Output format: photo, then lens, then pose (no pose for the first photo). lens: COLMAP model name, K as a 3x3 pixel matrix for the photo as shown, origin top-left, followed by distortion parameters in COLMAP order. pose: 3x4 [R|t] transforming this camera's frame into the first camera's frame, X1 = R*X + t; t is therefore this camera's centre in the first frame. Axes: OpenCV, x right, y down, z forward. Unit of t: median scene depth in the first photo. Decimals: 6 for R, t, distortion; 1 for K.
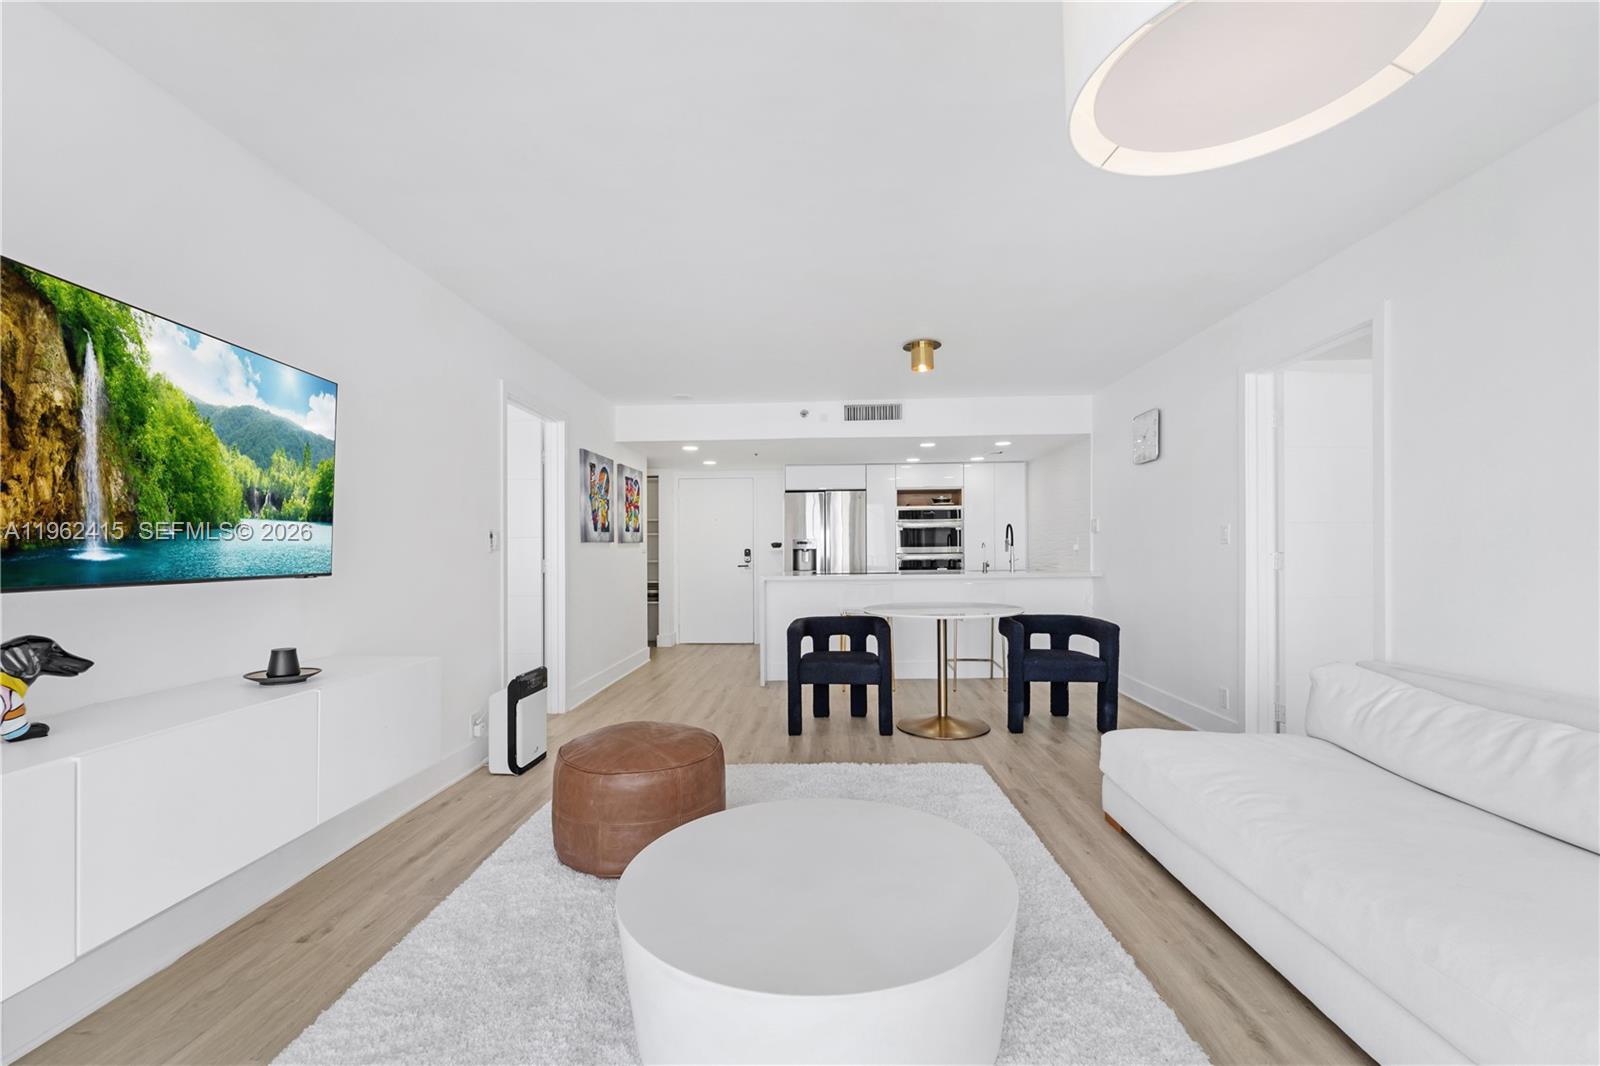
lens RADIAL K [[647.4, 0, 778.8], [0, 647.4, 562.5], [0, 0, 1]] dist [-0.000825, -0.000074]
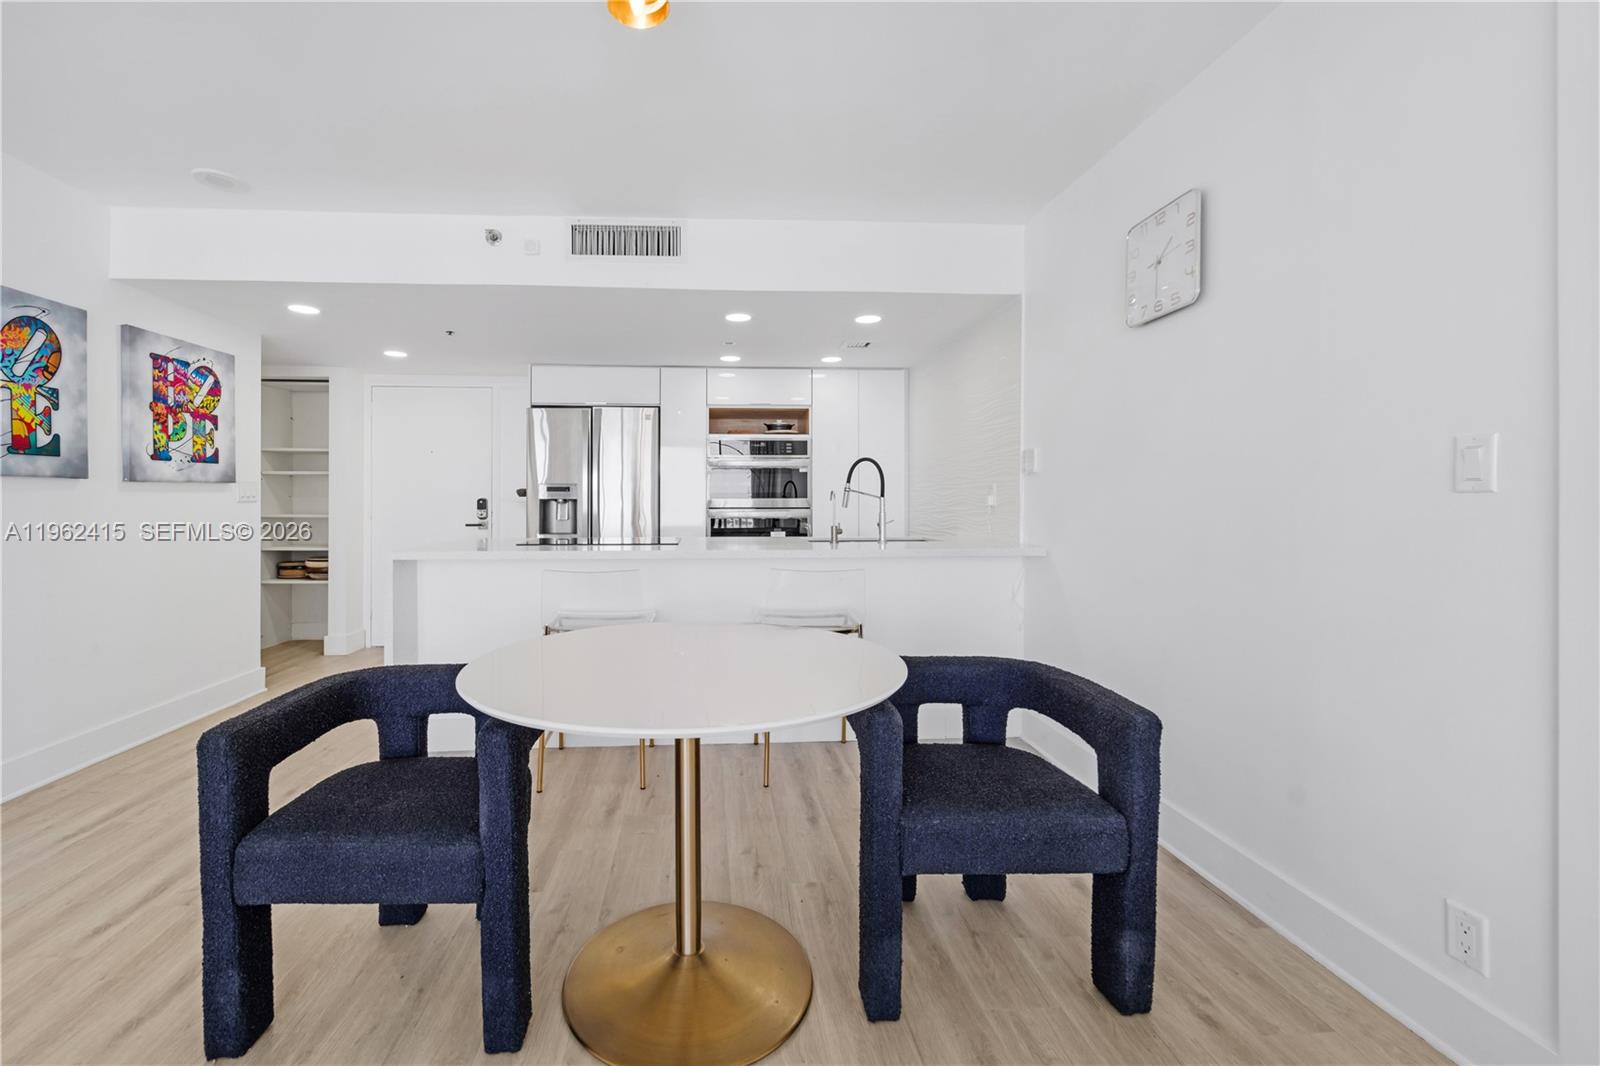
lens RADIAL K [[655.0, 0, 722.0], [0, 655.0, 509.9], [0, 0, 1]] dist [0.000040, -0.000035]
pose [[0.995371, 0.010194, 0.095569, 0.159984], [-0.009392, 0.999917, -0.008832, -0.007799], [-0.095651, 0.007894, 0.995384, 0.427341]]
